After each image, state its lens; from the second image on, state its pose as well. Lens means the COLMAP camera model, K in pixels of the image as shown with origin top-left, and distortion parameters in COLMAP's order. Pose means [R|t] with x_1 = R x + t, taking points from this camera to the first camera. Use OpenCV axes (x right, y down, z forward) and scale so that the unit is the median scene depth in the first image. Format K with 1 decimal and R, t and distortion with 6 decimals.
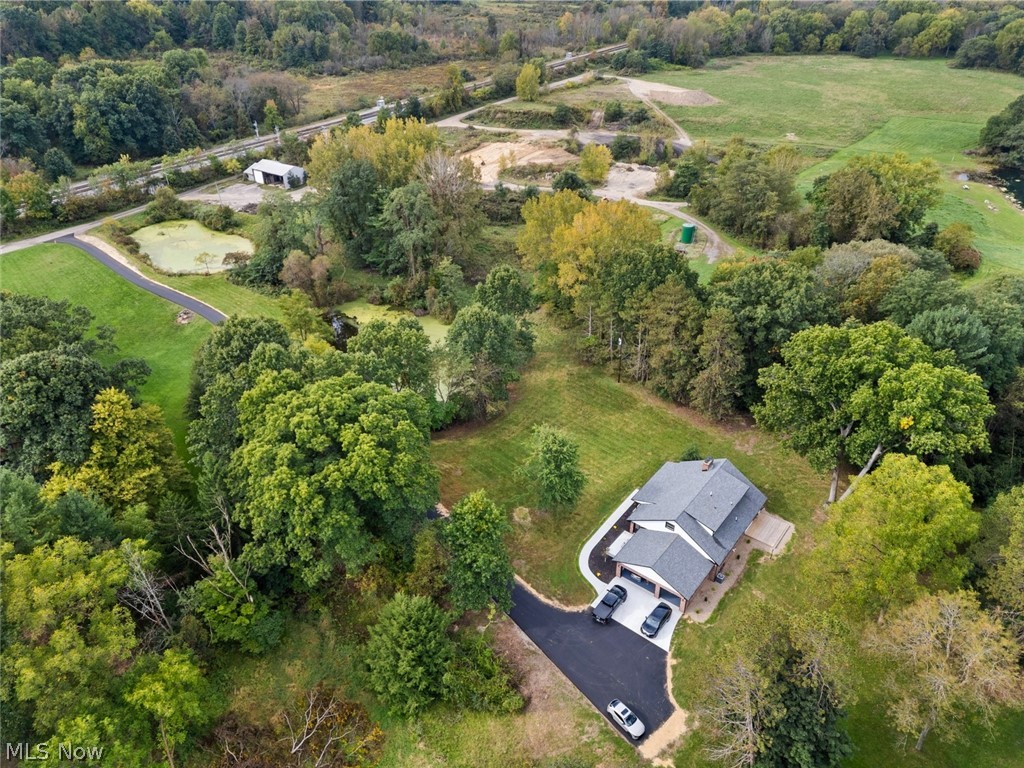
lens RADIAL K [[707.9, 0, 512.0], [0, 707.9, 384.0], [0, 0, 1]] dist [0.078035, -0.074116]
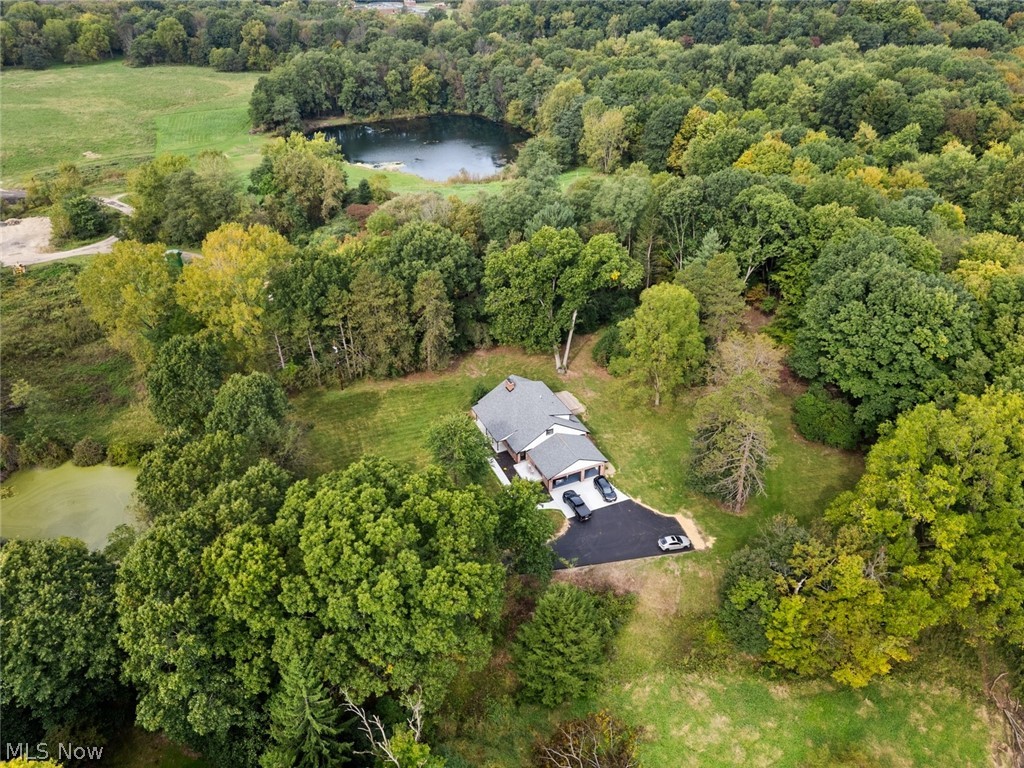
lens RADIAL K [[707.9, 0, 512.0], [0, 707.9, 384.0], [0, 0, 1]] dist [0.078035, -0.074116]
pose [[0.455522, -0.469897, 0.756106, -0.691502], [0.475674, 0.846405, 0.239441, -0.190087], [-0.752485, 0.250589, 0.609074, 0.310888]]
